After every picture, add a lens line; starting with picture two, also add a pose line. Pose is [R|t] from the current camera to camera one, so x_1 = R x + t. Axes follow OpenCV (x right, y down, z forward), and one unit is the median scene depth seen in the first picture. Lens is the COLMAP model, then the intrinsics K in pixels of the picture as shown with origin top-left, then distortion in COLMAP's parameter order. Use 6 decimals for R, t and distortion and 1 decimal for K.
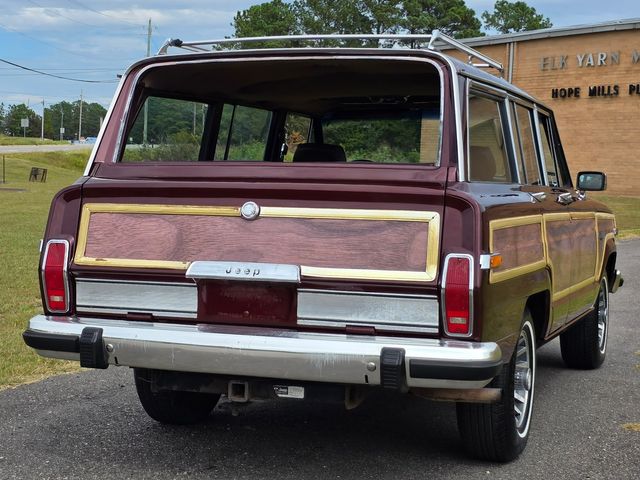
lens RADIAL K [[1203.6, 0, 320.0], [0, 1203.6, 240.0], [0, 0, 1]] dist [0.172032, -0.474694]
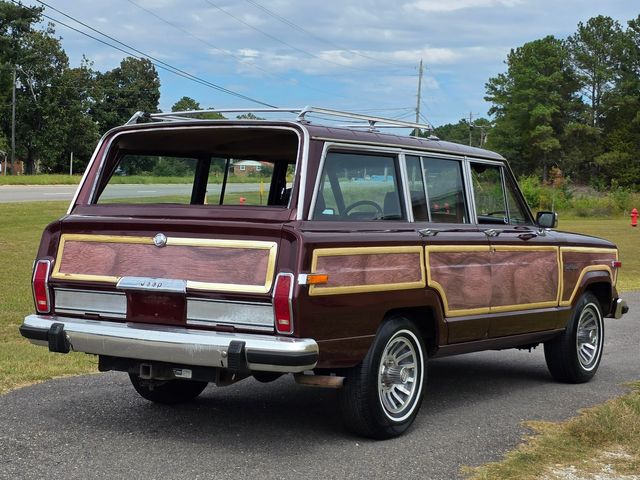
lens RADIAL K [[1203.6, 0, 320.0], [0, 1203.6, 240.0], [0, 0, 1]] dist [0.172032, -0.474694]
pose [[0.970702, 0.008706, -0.240129, 0.449619], [-0.015747, 0.999500, -0.027415, 0.010314], [0.239771, 0.030393, 0.970354, -0.290510]]
